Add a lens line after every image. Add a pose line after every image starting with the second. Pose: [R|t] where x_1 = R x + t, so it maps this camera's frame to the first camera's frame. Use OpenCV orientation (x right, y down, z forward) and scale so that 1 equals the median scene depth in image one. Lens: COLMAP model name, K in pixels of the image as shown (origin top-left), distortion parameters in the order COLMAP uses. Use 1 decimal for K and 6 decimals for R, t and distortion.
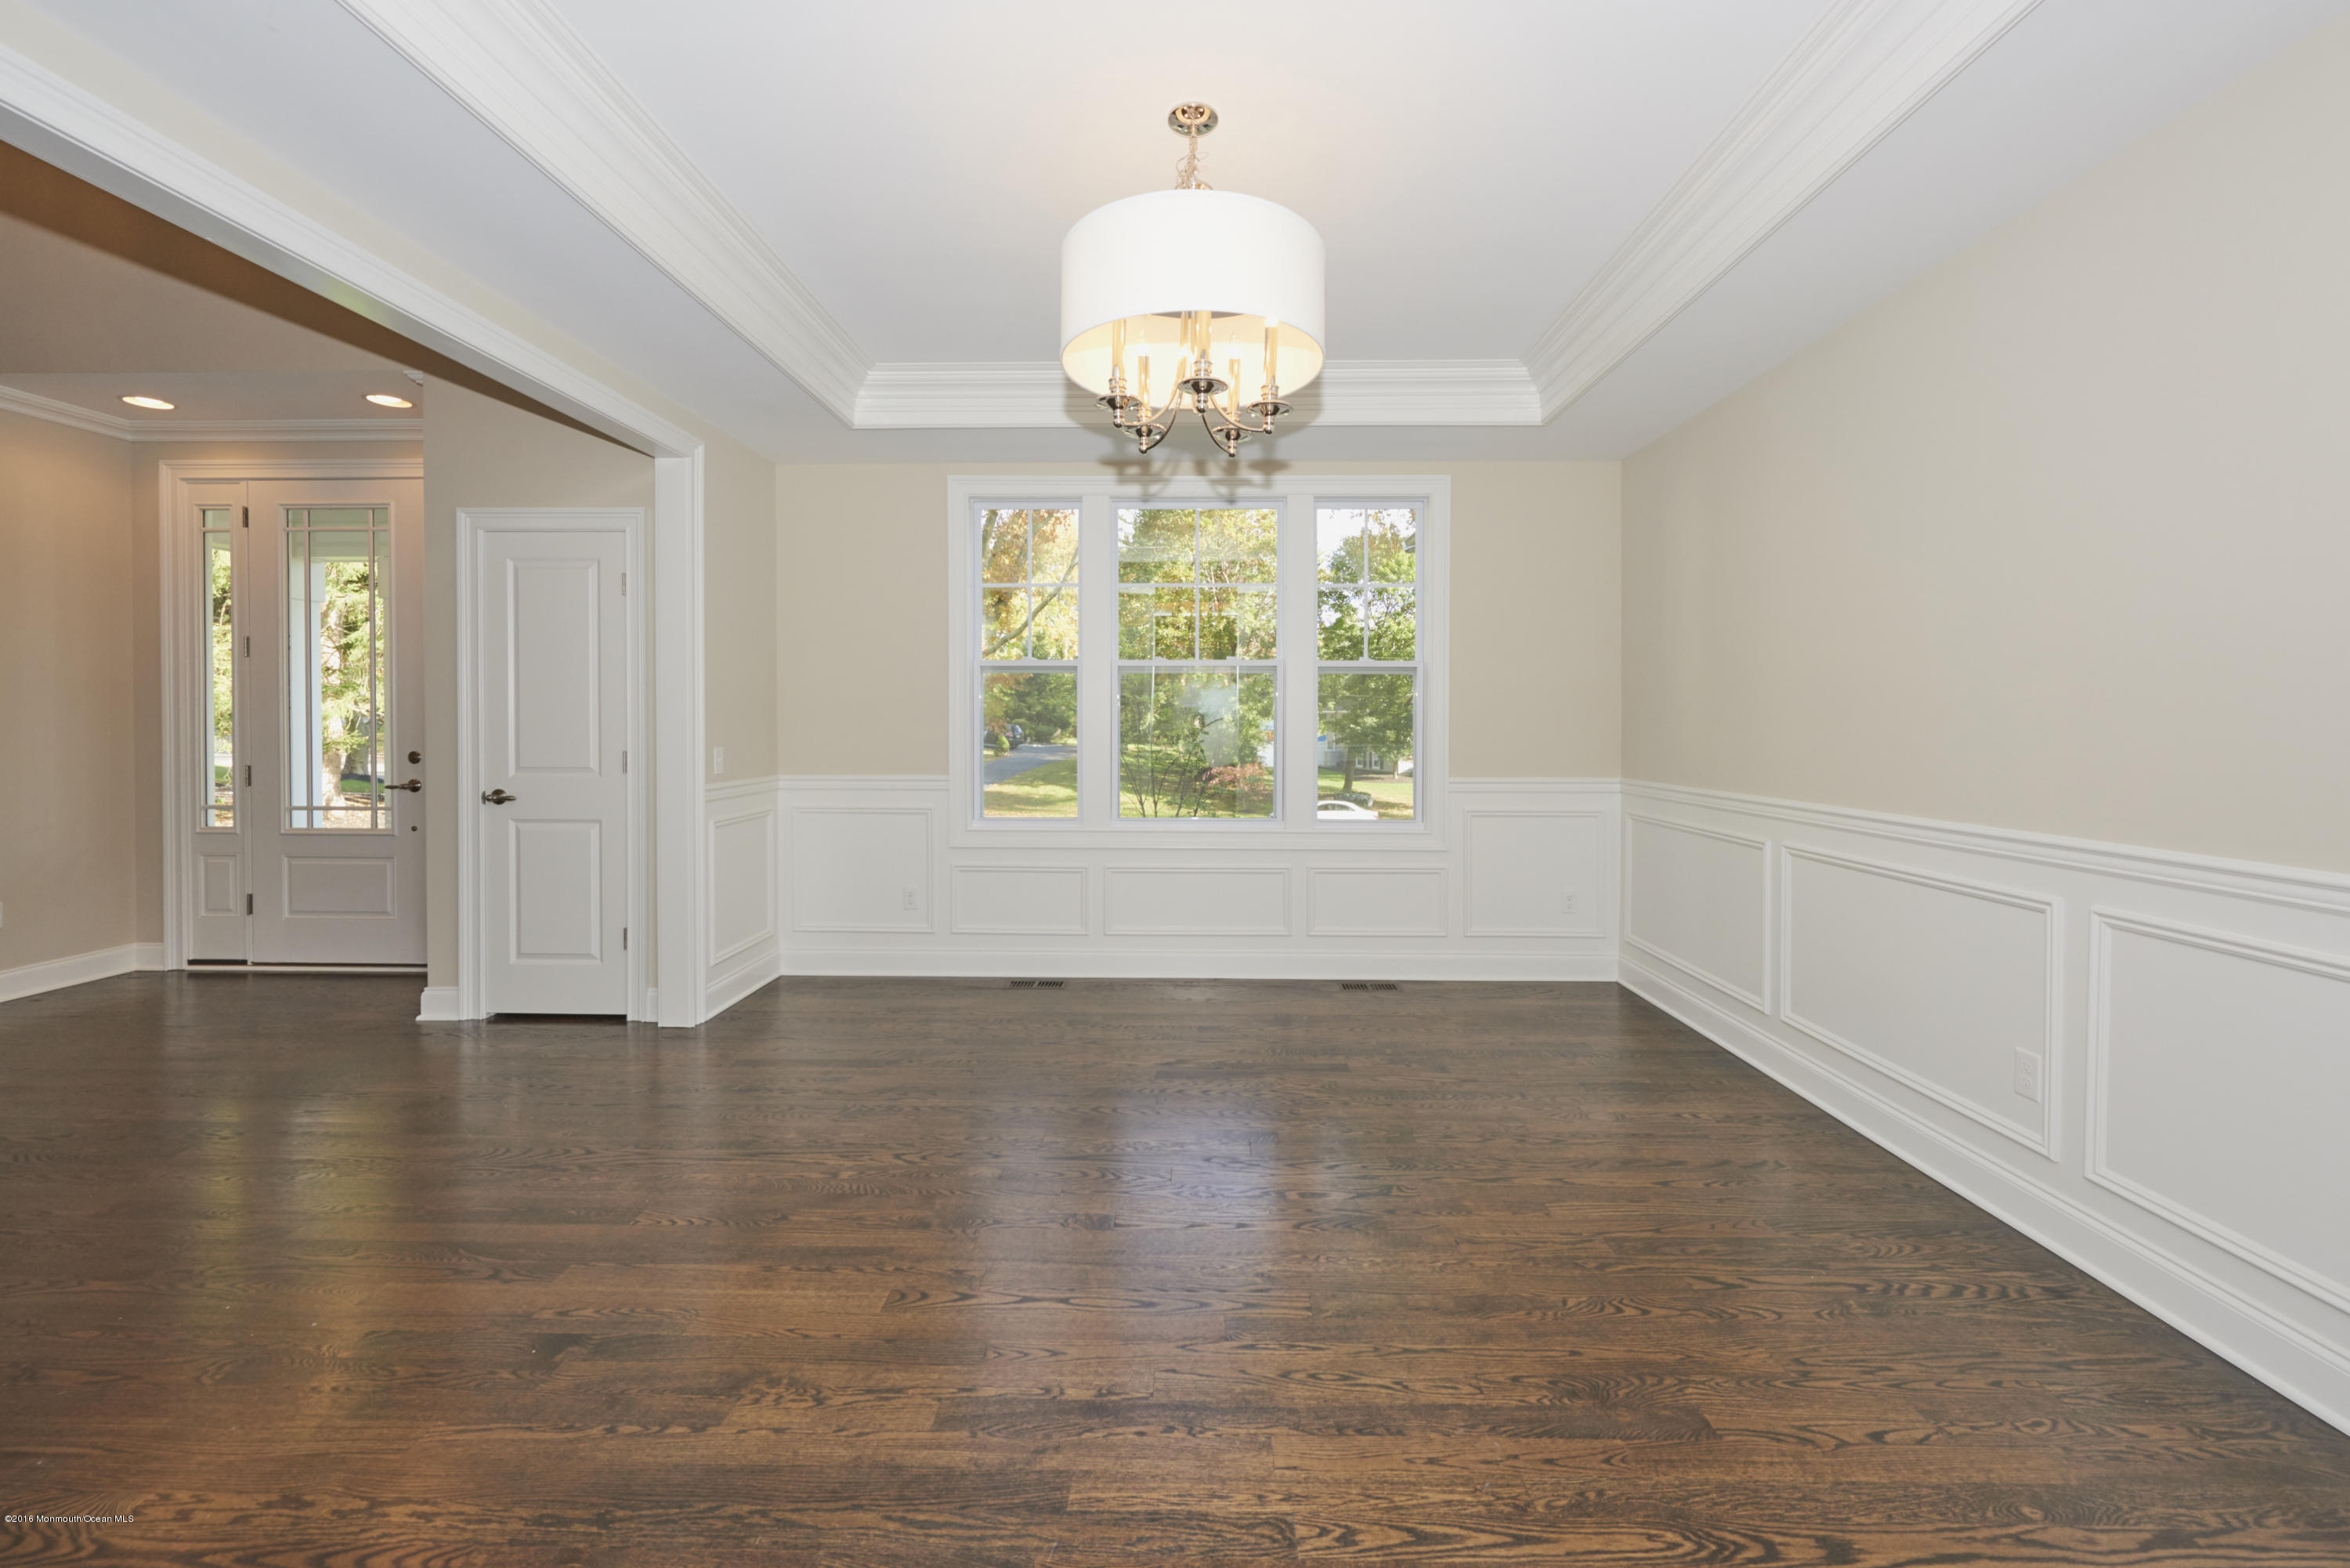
lens RADIAL K [[941.6, 0, 1182.5], [0, 941.6, 719.7], [0, 0, 1]] dist [-0.002088, -0.000512]
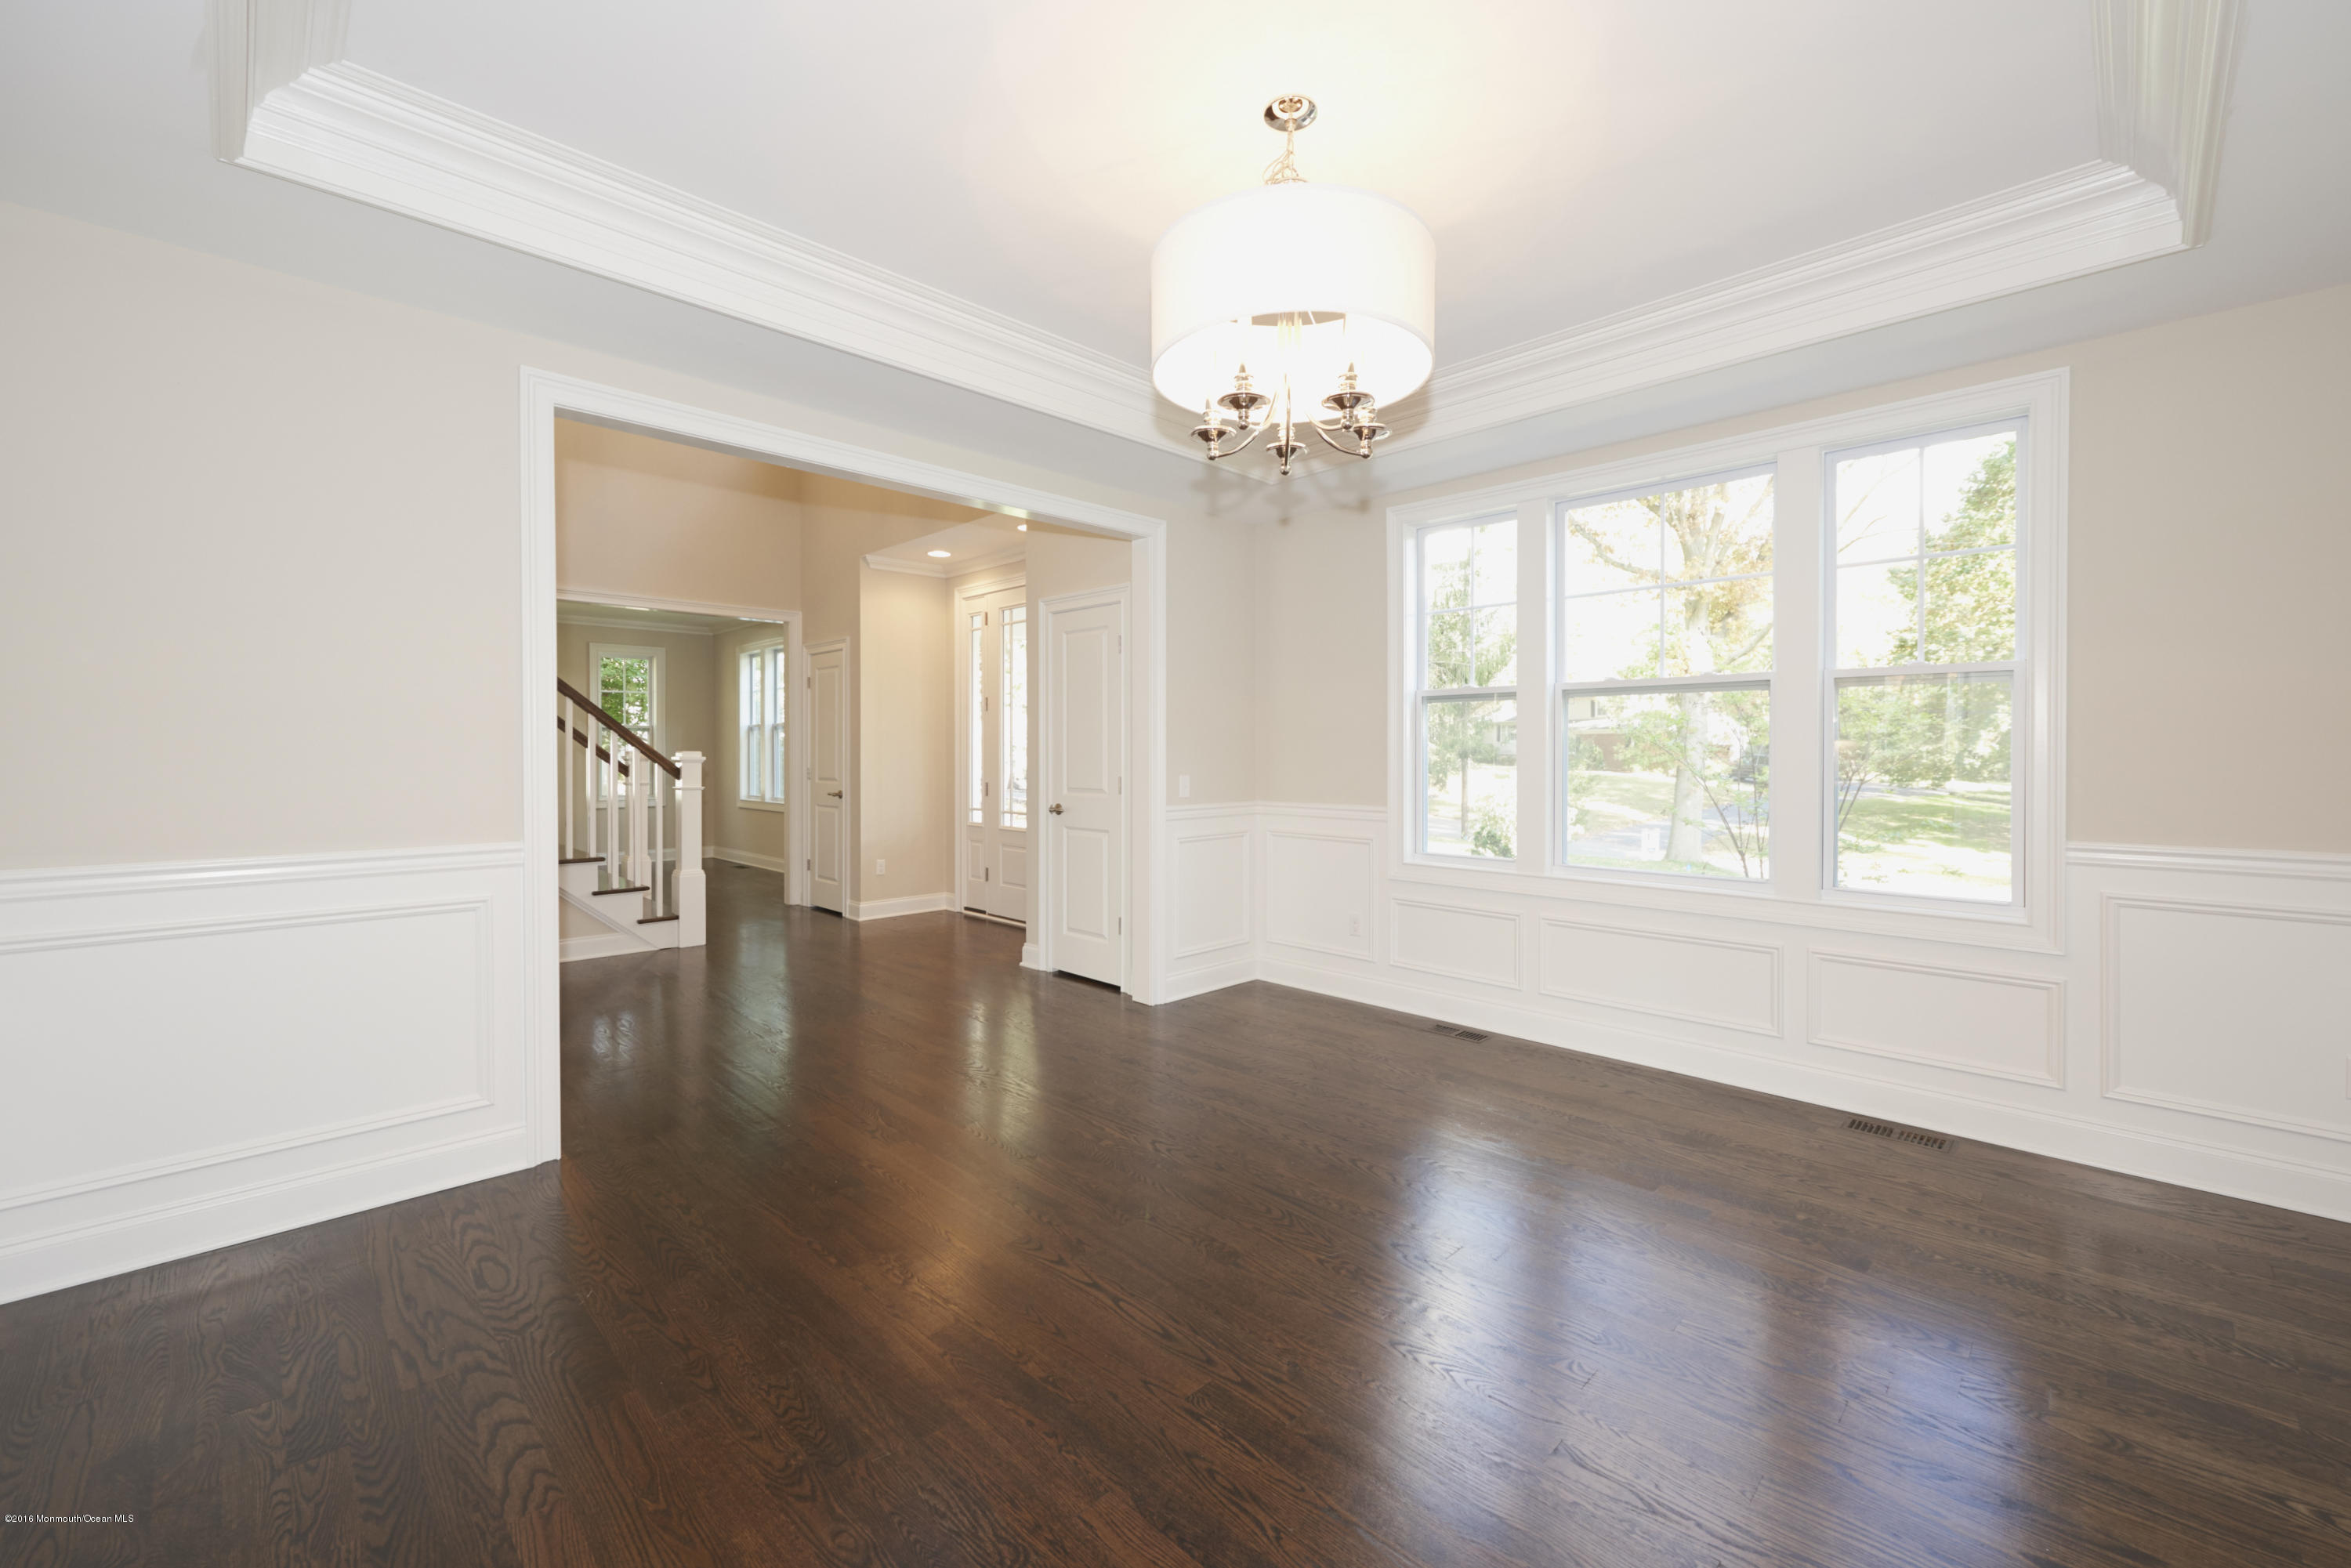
lens RADIAL K [[942.1, 0, 1173.4], [0, 942.1, 746.4], [0, 0, 1]] dist [-0.002088, -0.000512]
pose [[0.719239, -0.005764, -0.694739, 0.335394], [0.002720, 0.999981, -0.005480, -0.000722], [0.694758, 0.002052, 0.719241, 0.141303]]
